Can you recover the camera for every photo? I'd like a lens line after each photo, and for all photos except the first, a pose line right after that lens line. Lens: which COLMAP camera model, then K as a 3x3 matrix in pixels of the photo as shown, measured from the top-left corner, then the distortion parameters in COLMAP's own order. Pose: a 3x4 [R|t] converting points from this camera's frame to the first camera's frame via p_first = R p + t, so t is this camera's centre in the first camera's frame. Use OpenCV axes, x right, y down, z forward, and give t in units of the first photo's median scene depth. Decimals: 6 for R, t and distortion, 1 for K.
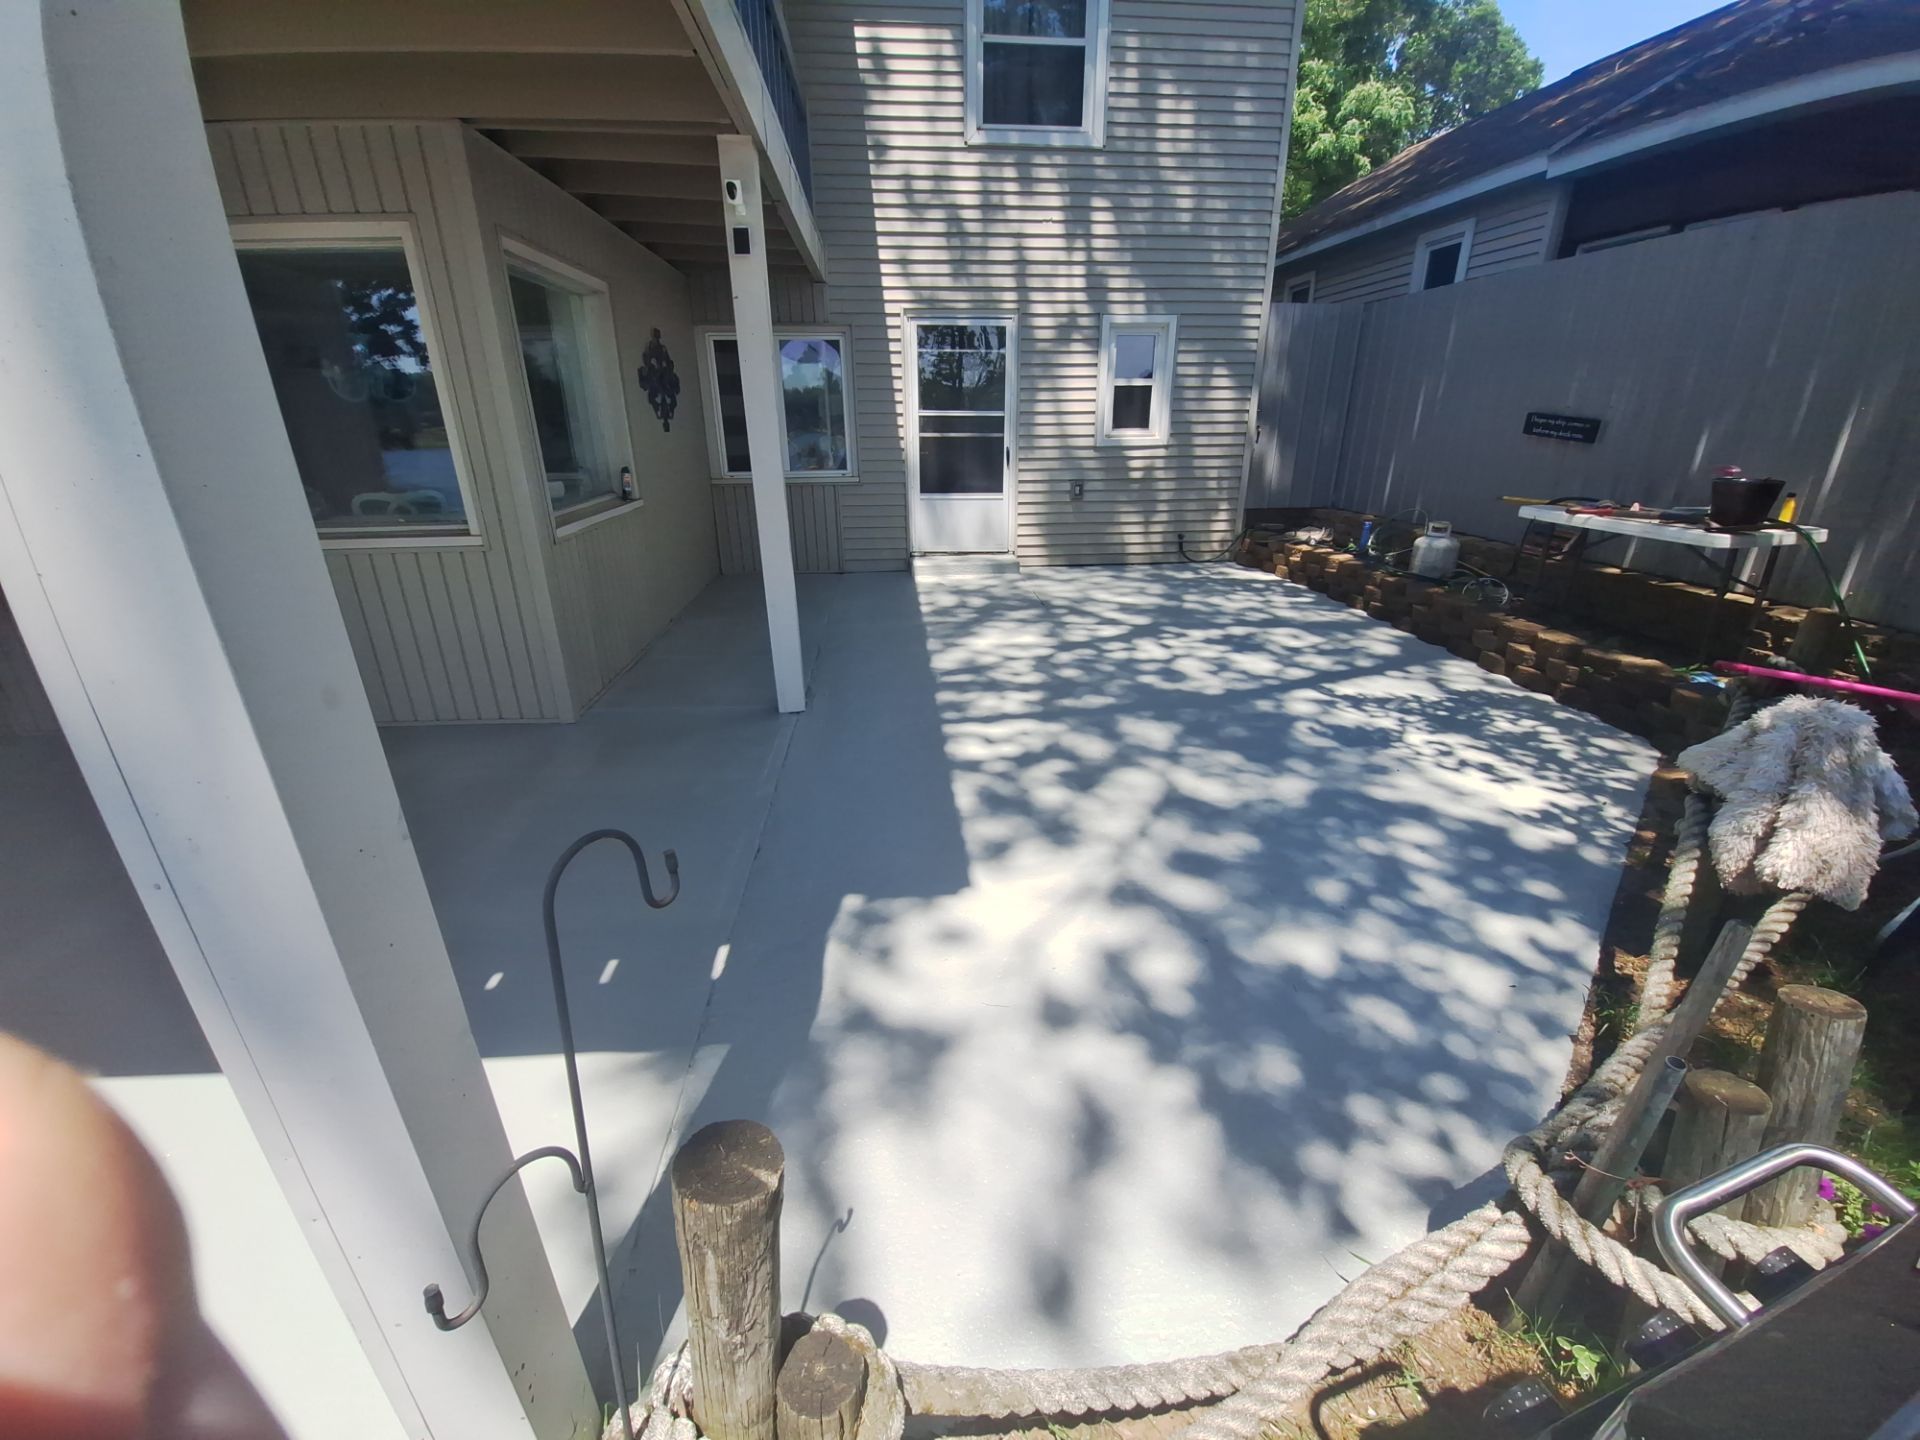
lens RADIAL K [[781.0, 0, 960.0], [0, 781.0, 720.0], [0, 0, 1]] dist [-0.012192, 0.000061]
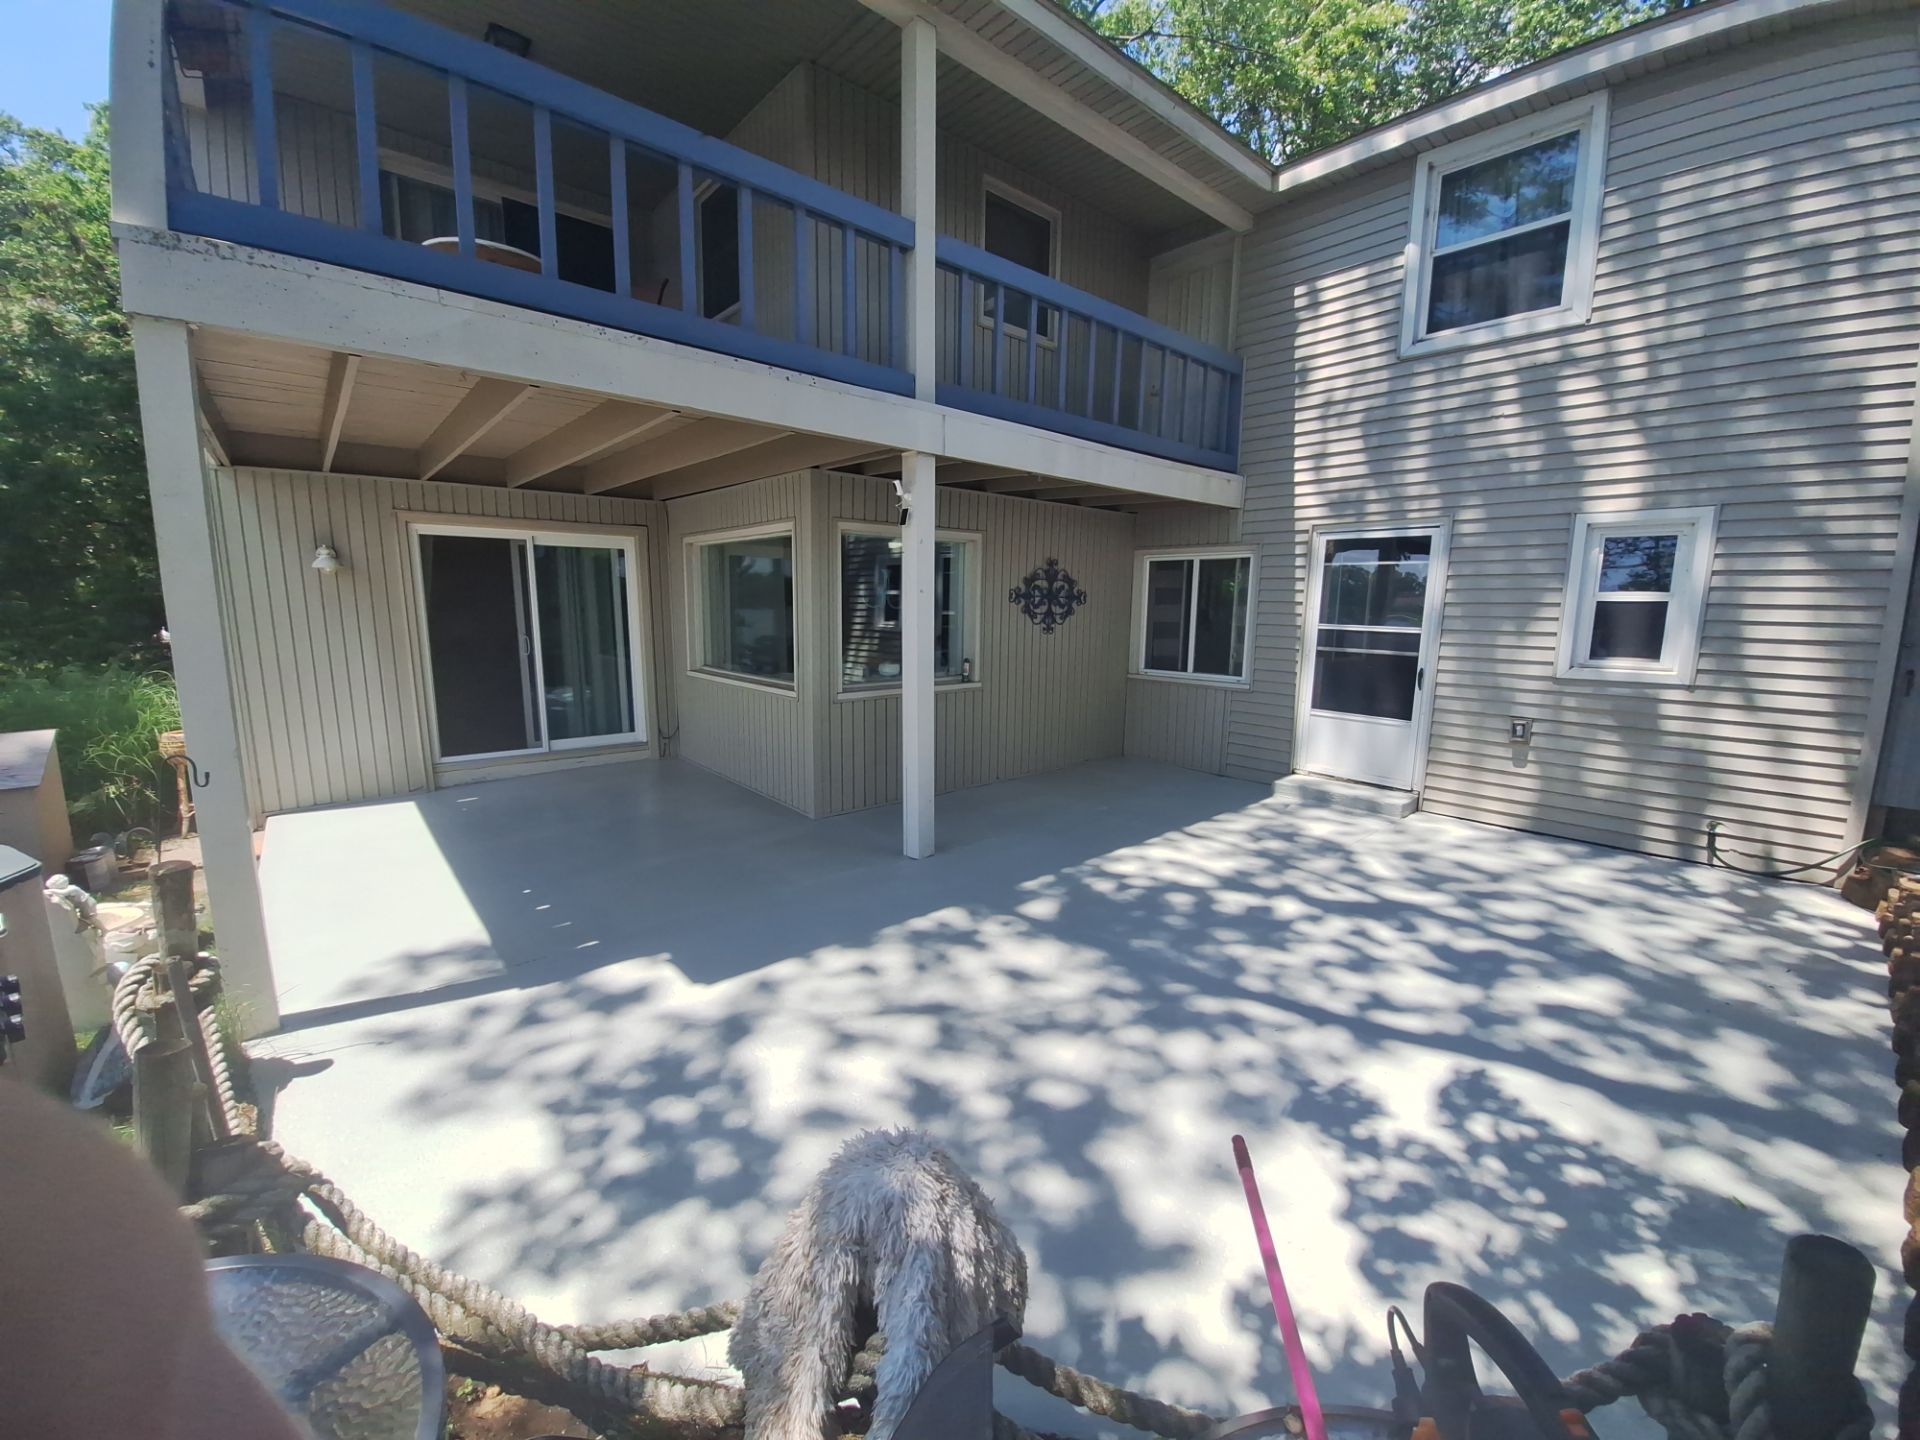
lens RADIAL K [[763.8, 0, 960.0], [0, 763.8, 720.0], [0, 0, 1]] dist [-0.000092, -0.000035]
pose [[0.599213, 0.137606, -0.788675, 0.451493], [-0.312111, 0.947325, -0.071846, -0.088750], [0.737245, 0.289206, 0.610598, 0.156355]]
